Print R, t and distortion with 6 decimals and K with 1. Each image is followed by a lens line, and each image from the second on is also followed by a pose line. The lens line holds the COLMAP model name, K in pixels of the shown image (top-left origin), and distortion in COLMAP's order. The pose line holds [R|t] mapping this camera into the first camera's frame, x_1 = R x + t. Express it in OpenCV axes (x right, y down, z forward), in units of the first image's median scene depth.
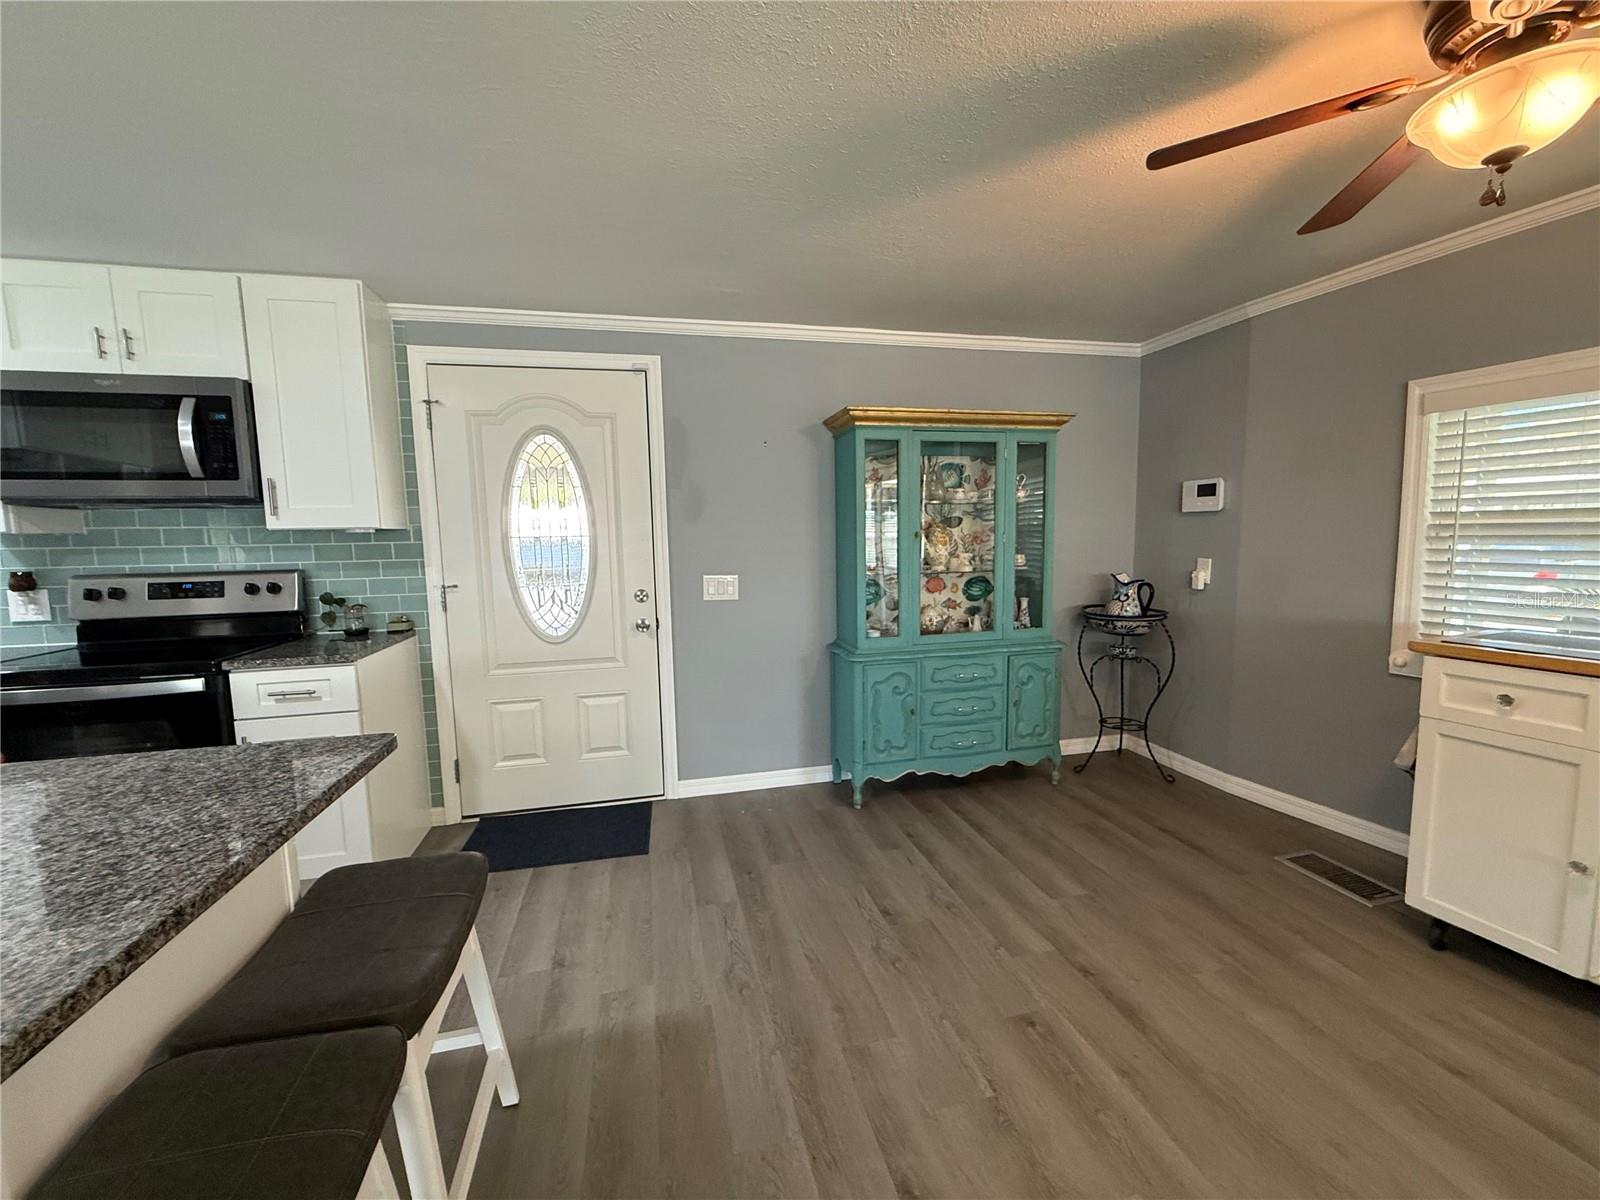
lens RADIAL K [[635.5, 0, 797.9], [0, 635.5, 600.6], [0, 0, 1]] dist [-0.003485, 0.000881]
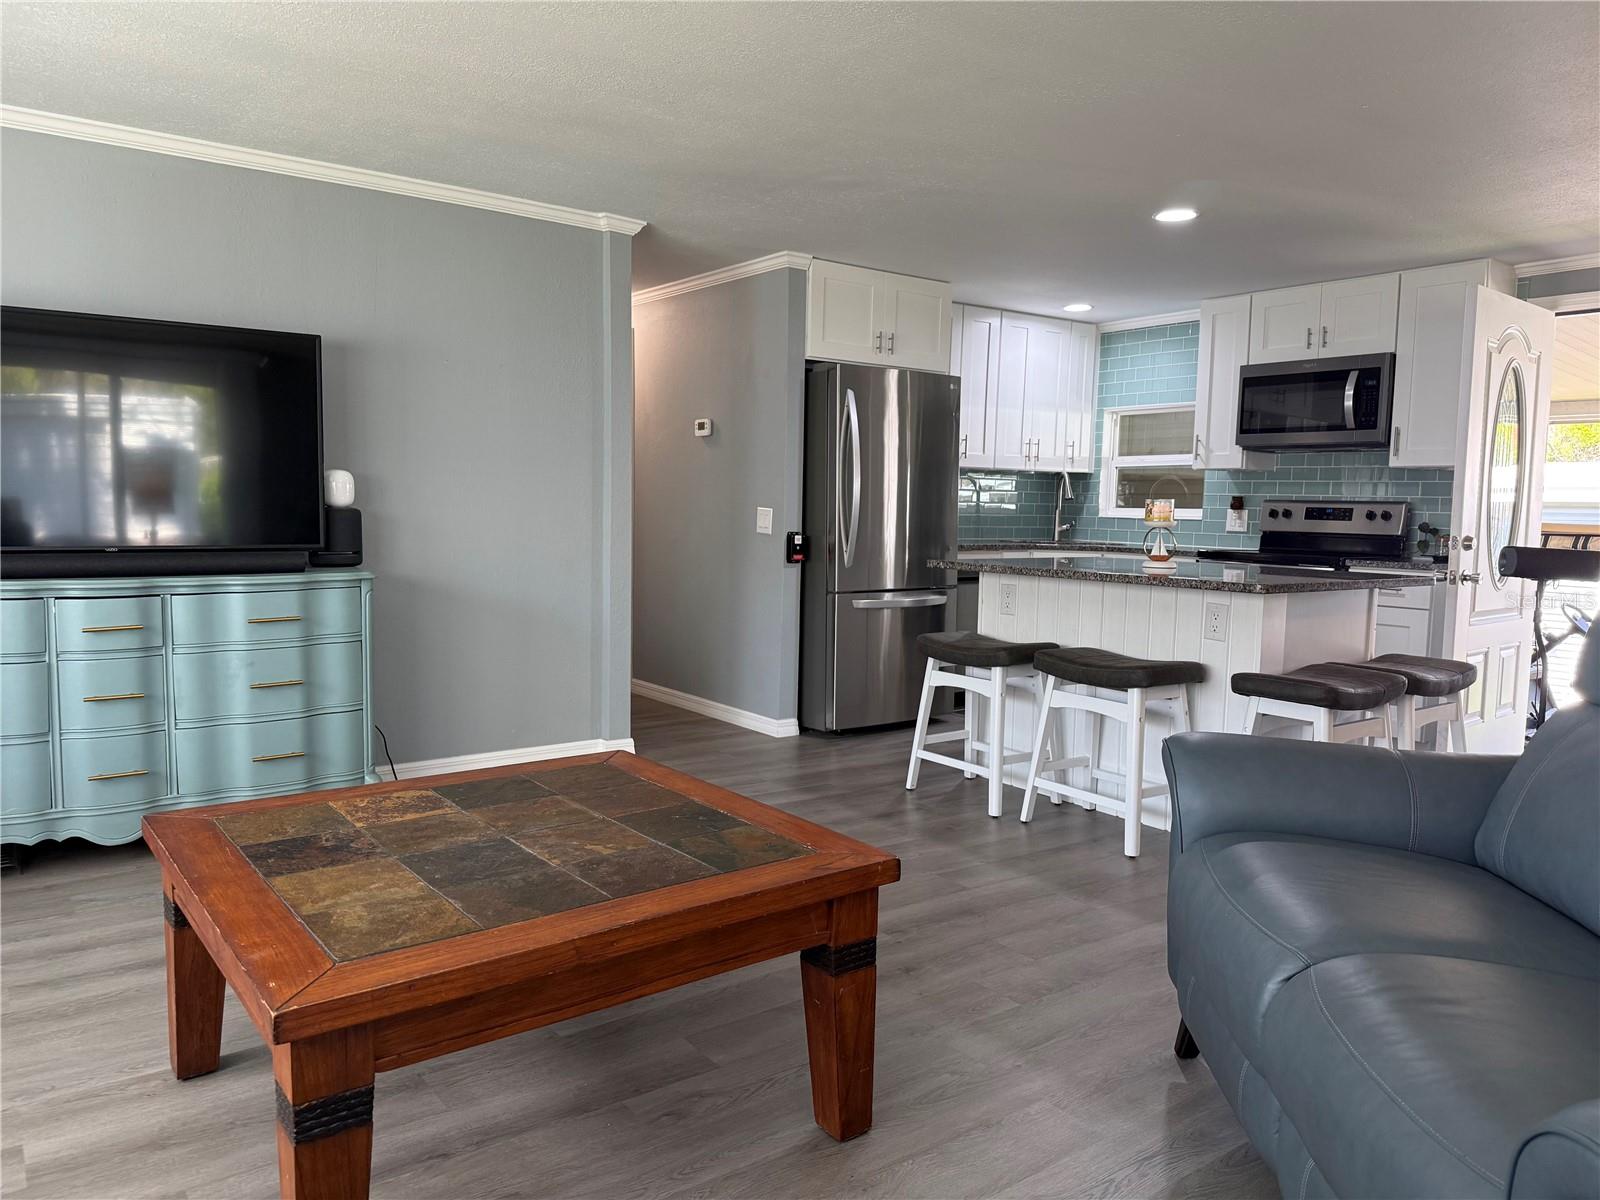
lens RADIAL K [[1130.1, 0, 807.8], [0, 1130.1, 605.2], [0, 0, 1]] dist [0.078878, -0.109368]
pose [[0.399265, 0.108838, -0.910352, 0.753488], [-0.120983, 0.990501, 0.065359, 0.141077], [0.908818, 0.084042, 0.408640, -0.897076]]
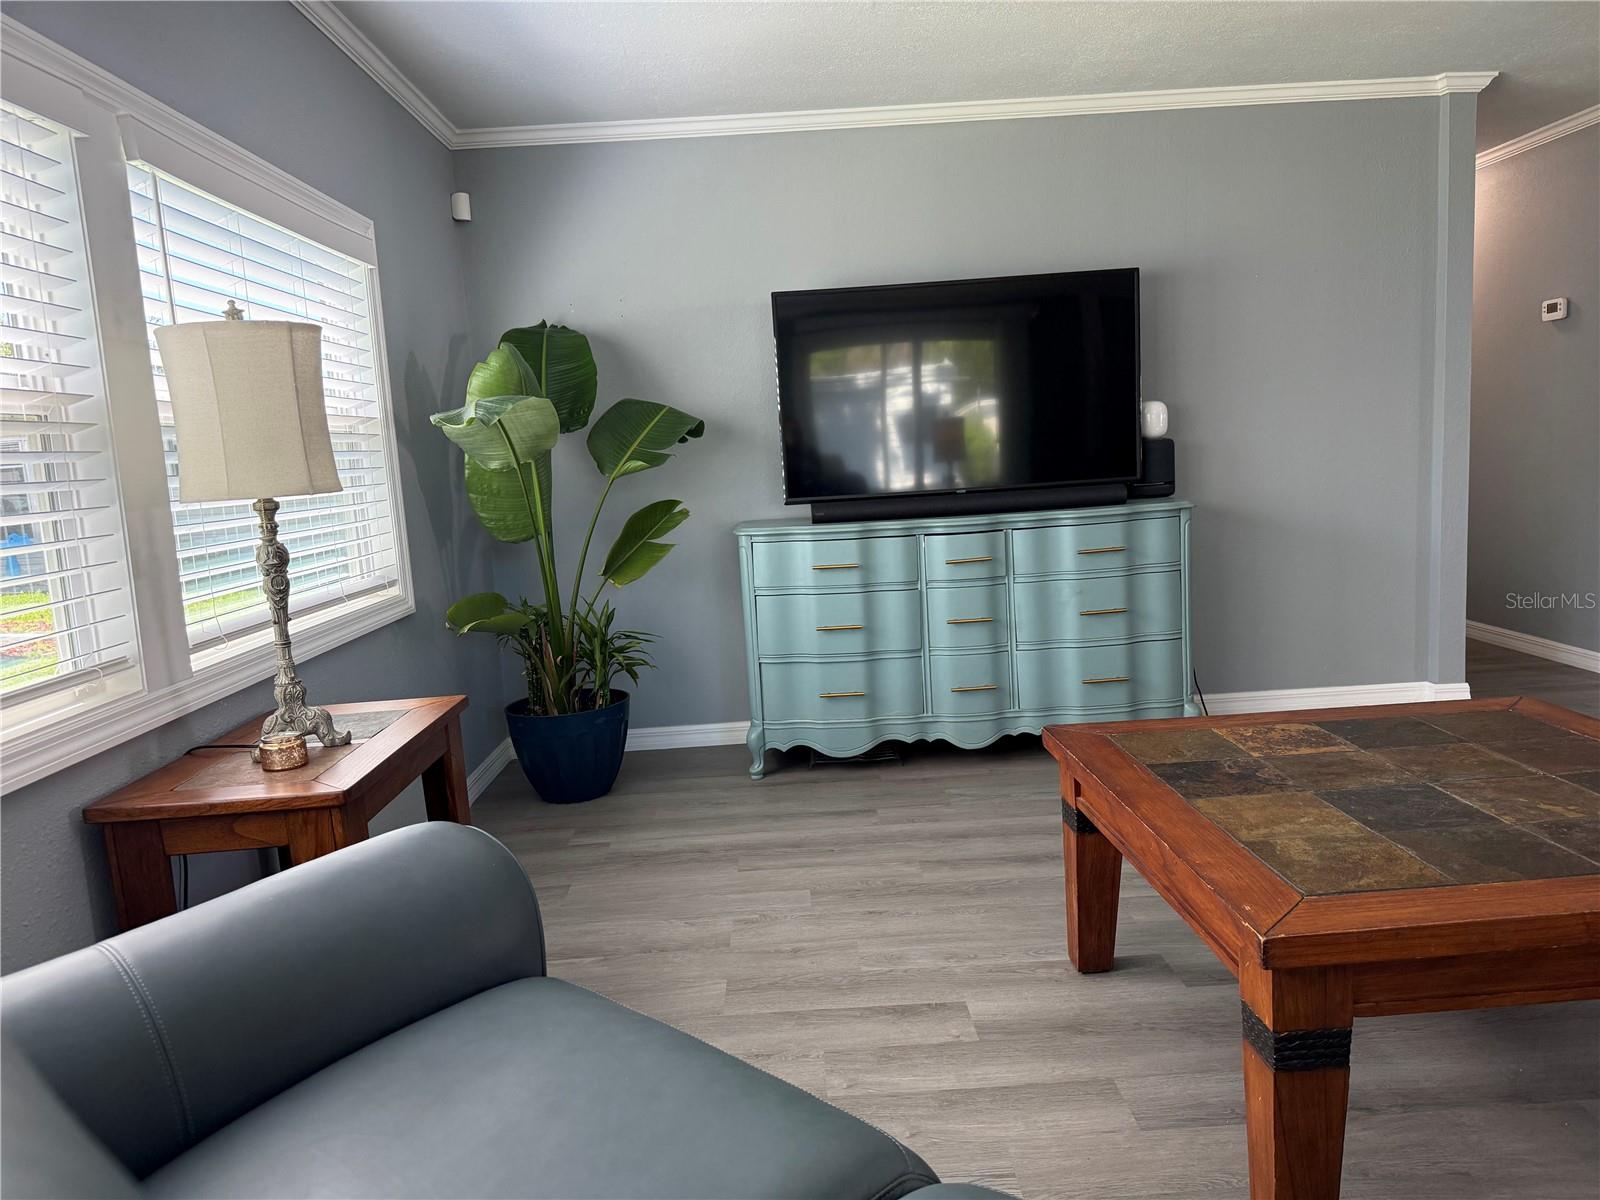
lens RADIAL K [[1130.1, 0, 789.4], [0, 1130.1, 604.0], [0, 0, 1]] dist [0.078878, -0.109368]
pose [[-0.218357, 0.162772, -0.962198, 0.725638], [-0.036036, 0.983974, 0.174633, 0.155860], [0.975203, 0.072806, -0.208992, -0.993601]]
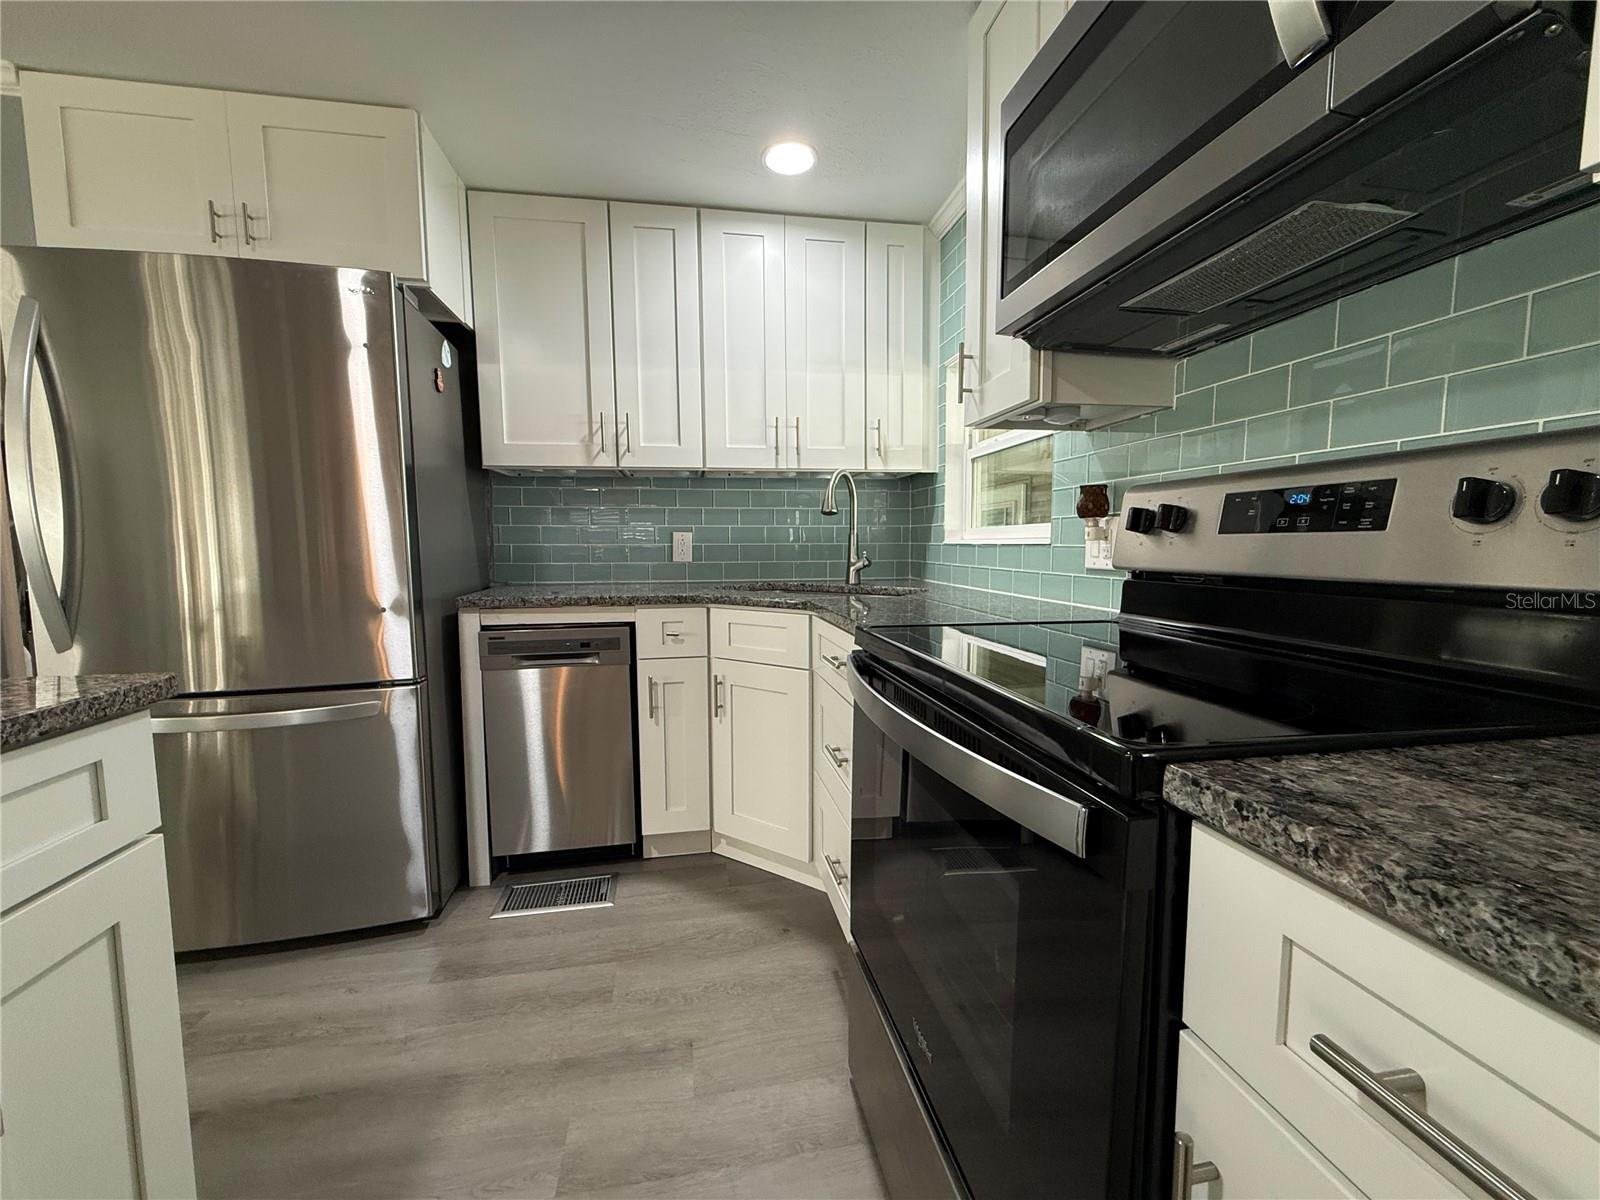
lens RADIAL K [[635.5, 0, 796.4], [0, 635.5, 601.9], [0, 0, 1]] dist [-0.003485, 0.000881]
pose [[-0.056768, 0.107902, -0.992539, -0.550991], [-0.094075, 0.989141, 0.112913, 0.021667], [0.993945, 0.099783, -0.046001, 0.702725]]
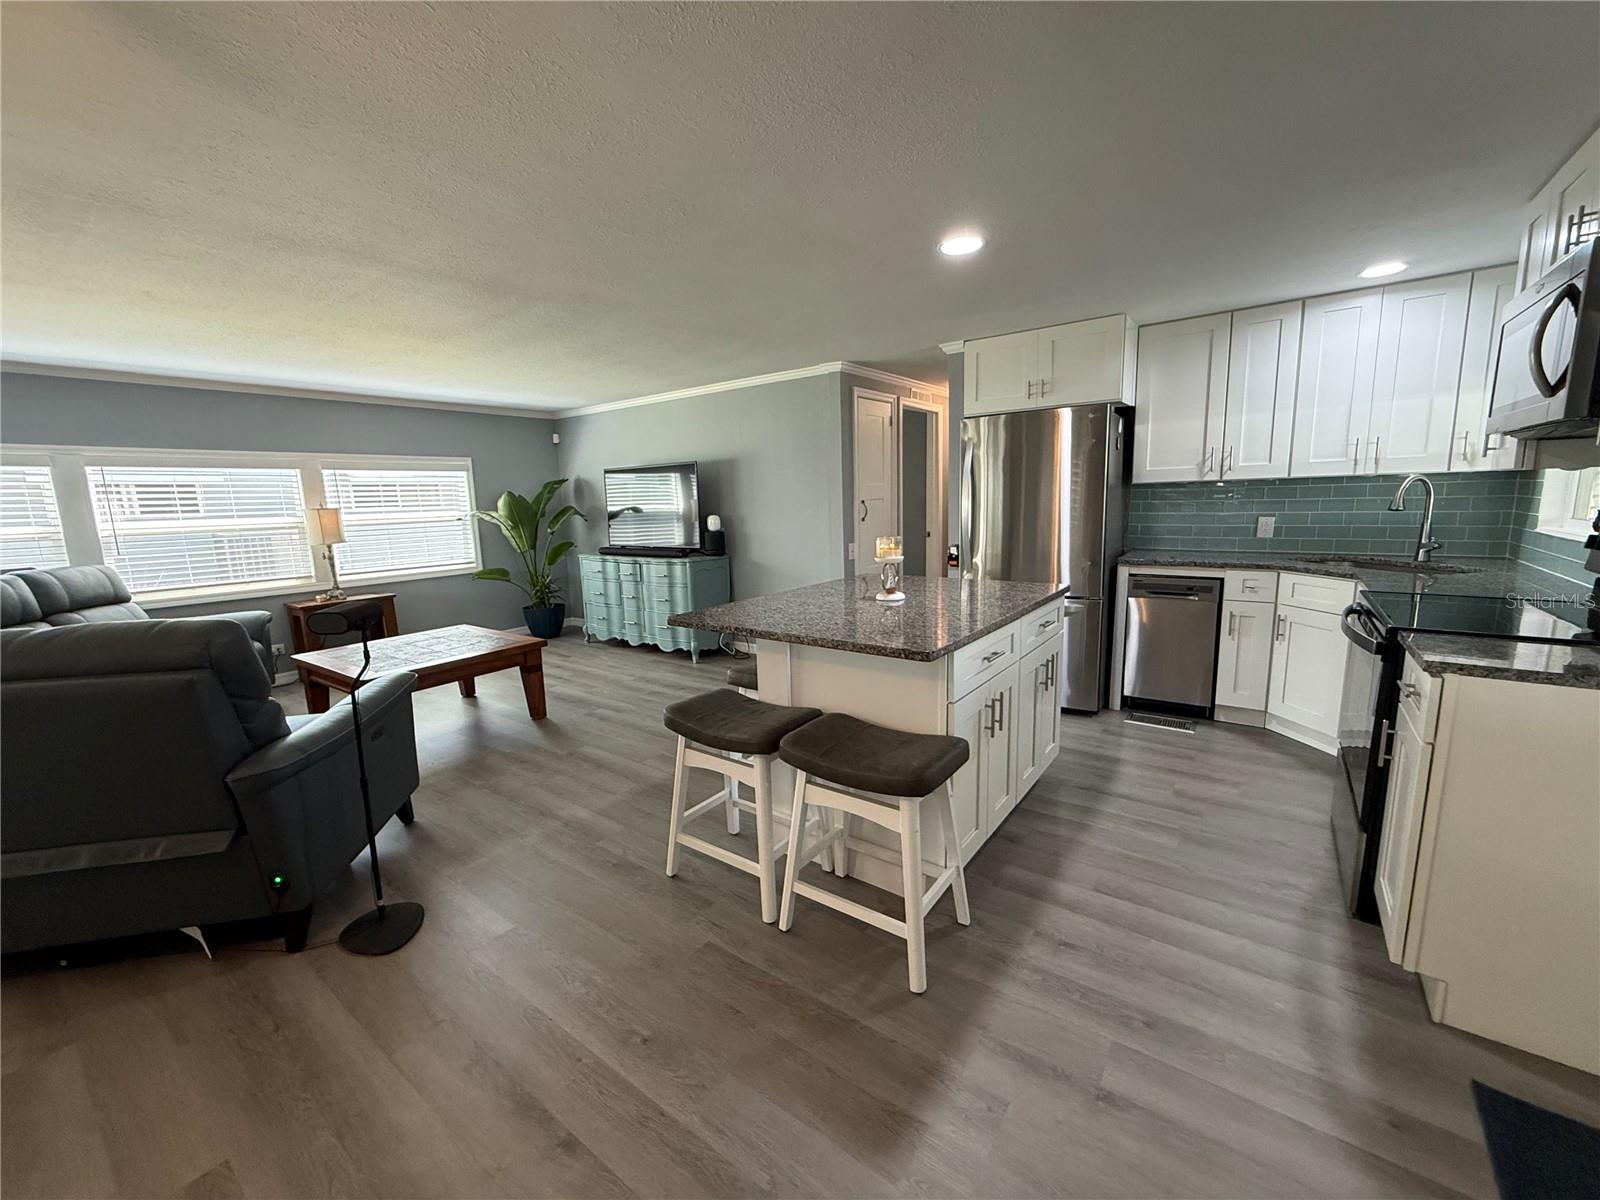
lens RADIAL K [[635.5, 0, 796.6], [0, 635.5, 596.1], [0, 0, 1]] dist [-0.003485, 0.000881]
pose [[-0.768538, 0.144782, -0.623208, 0.192010], [-0.018021, 0.968775, 0.247286, -0.119978], [0.639551, 0.201280, -0.741931, 0.888093]]
